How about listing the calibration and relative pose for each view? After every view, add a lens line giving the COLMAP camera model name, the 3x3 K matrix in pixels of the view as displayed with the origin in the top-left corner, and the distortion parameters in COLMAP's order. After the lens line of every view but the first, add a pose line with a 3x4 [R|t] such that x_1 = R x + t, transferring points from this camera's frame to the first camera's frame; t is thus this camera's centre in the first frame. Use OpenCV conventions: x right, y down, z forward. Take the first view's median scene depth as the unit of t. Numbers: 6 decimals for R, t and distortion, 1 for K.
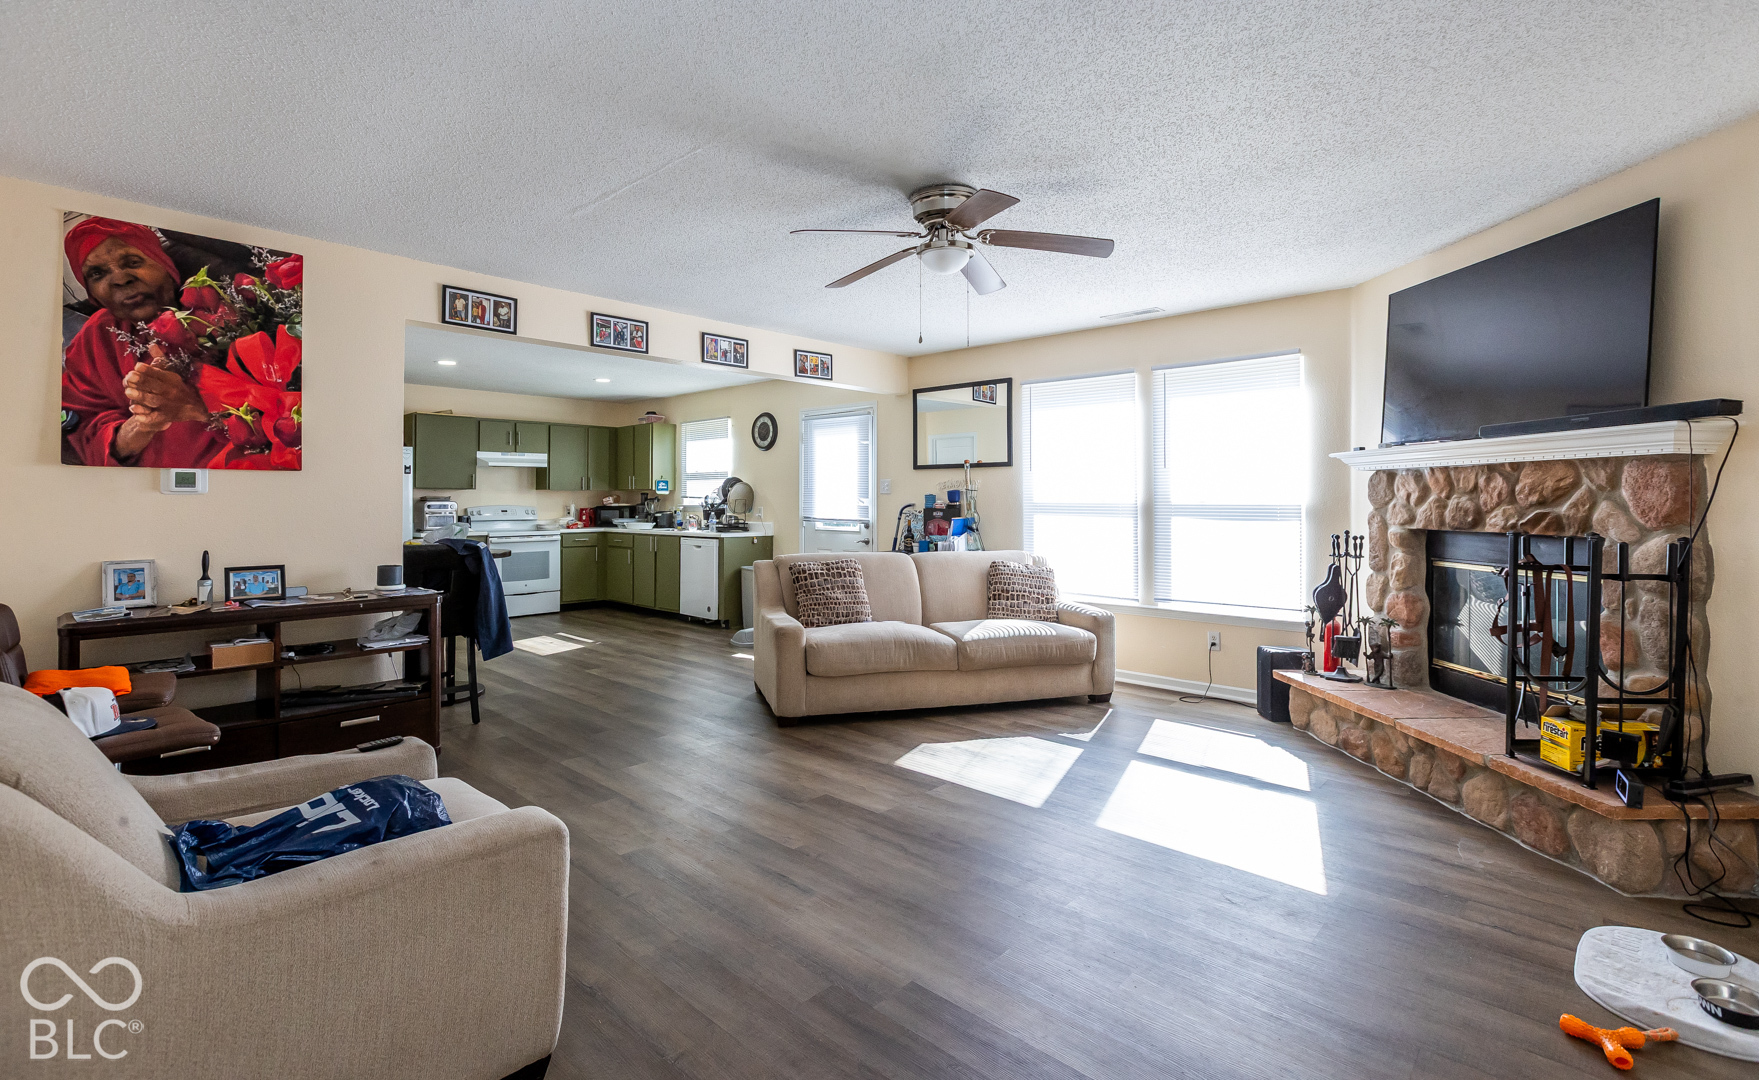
lens RADIAL K [[795.5, 0, 878.5], [0, 795.5, 498.0], [0, 0, 1]] dist [-0.000565, 0.000523]
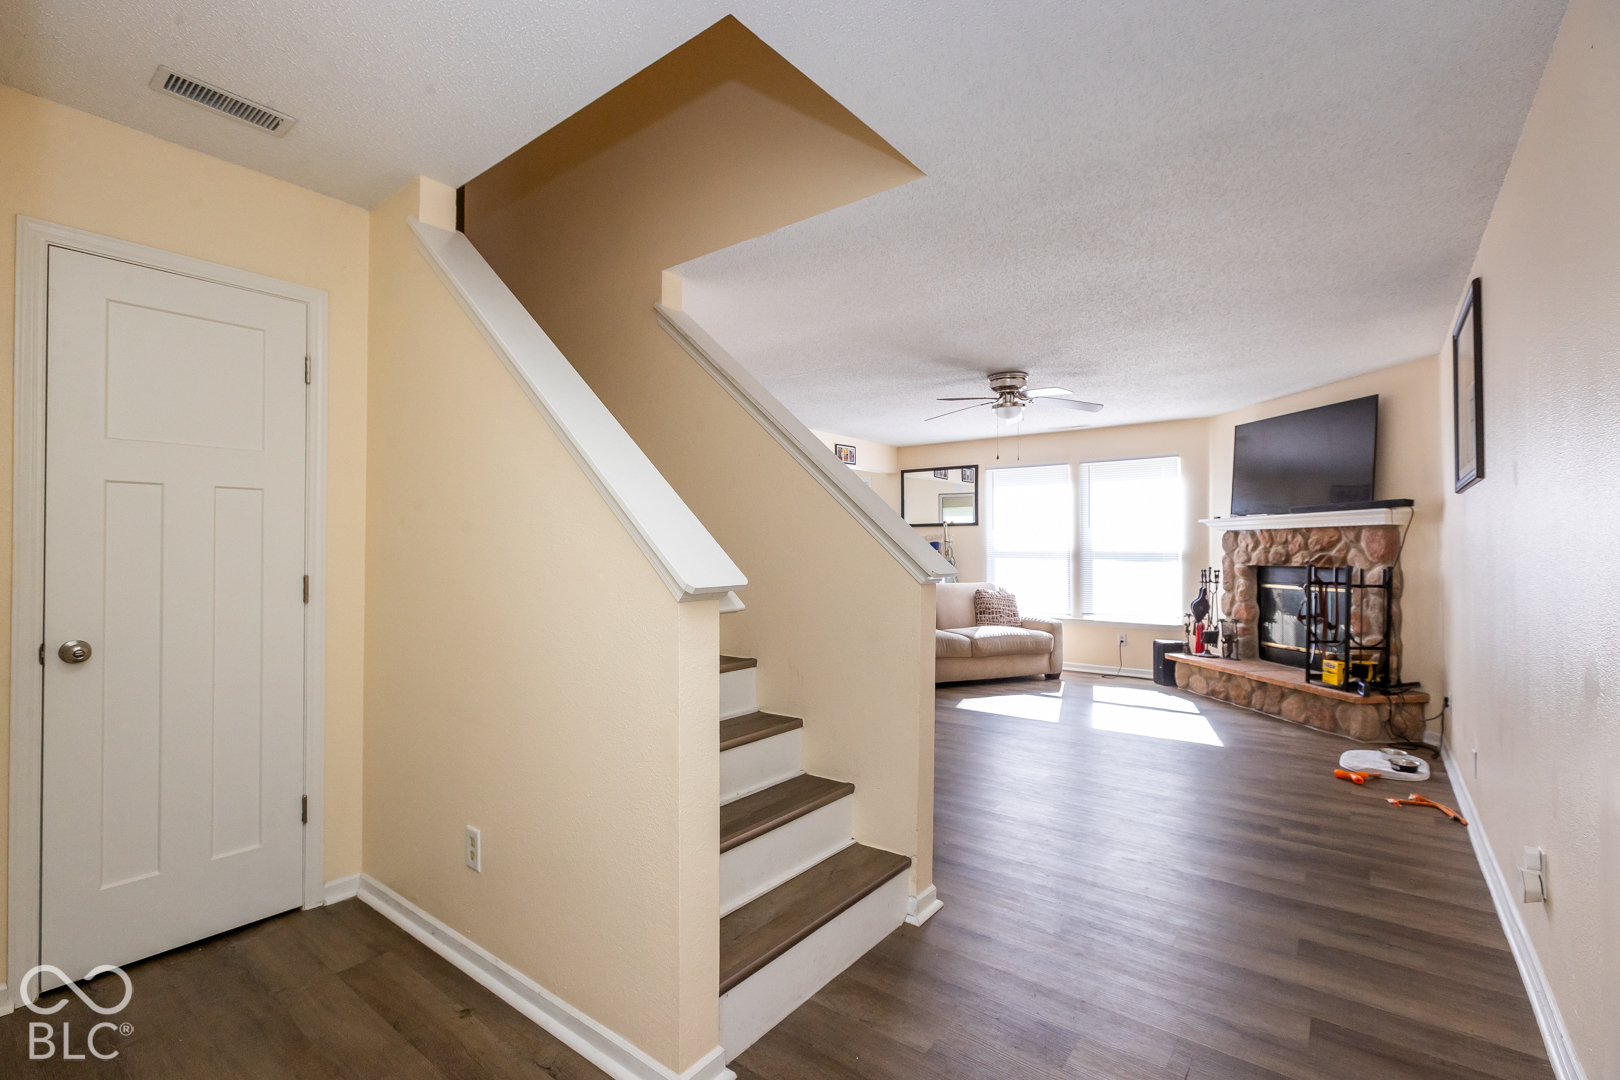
lens RADIAL K [[730.1, 0, 804.7], [0, 730.1, 543.9], [0, 0, 1]] dist [-0.002459, -0.000127]
pose [[0.995923, 0.002478, 0.090169, -0.463939], [-0.001925, 0.999979, -0.006219, 0.005306], [-0.090182, 0.006020, 0.995907, -0.520326]]
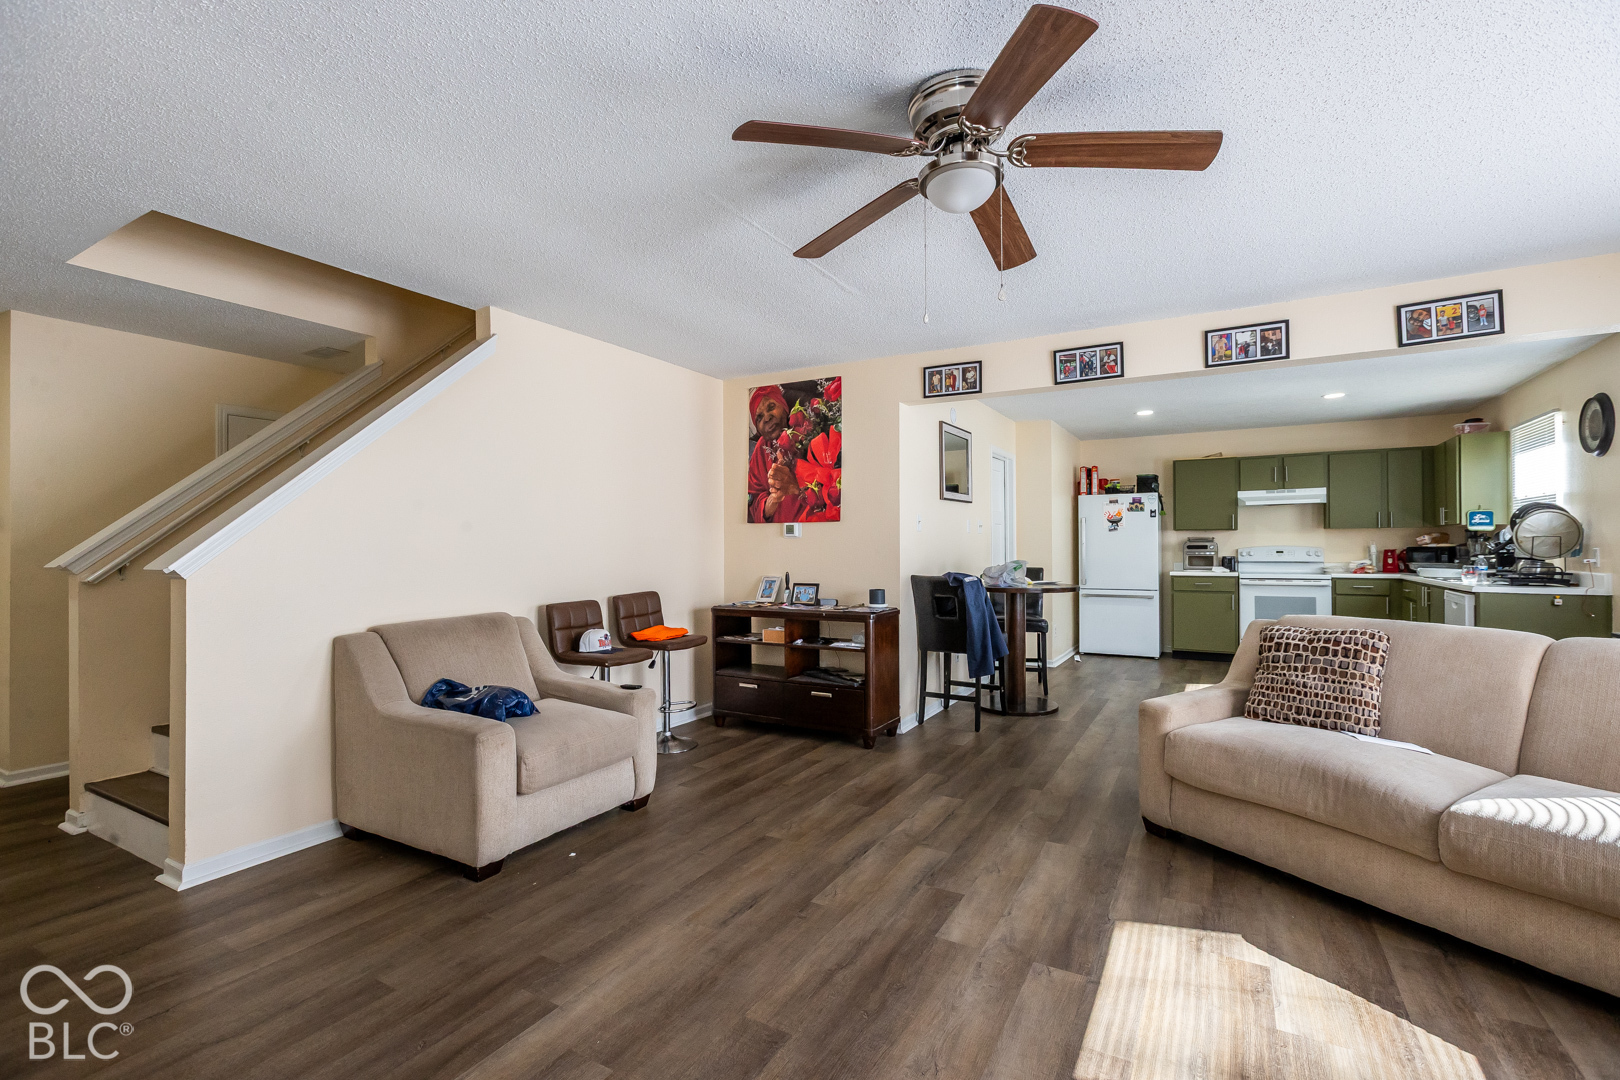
lens RADIAL K [[730.1, 0, 804.7], [0, 730.1, 543.9], [0, 0, 1]] dist [-0.002459, -0.000127]
pose [[0.227287, -0.002441, -0.973825, 0.605667], [0.007369, 0.999973, -0.000787, 0.008714], [0.973800, -0.006997, 0.227299, 0.644005]]
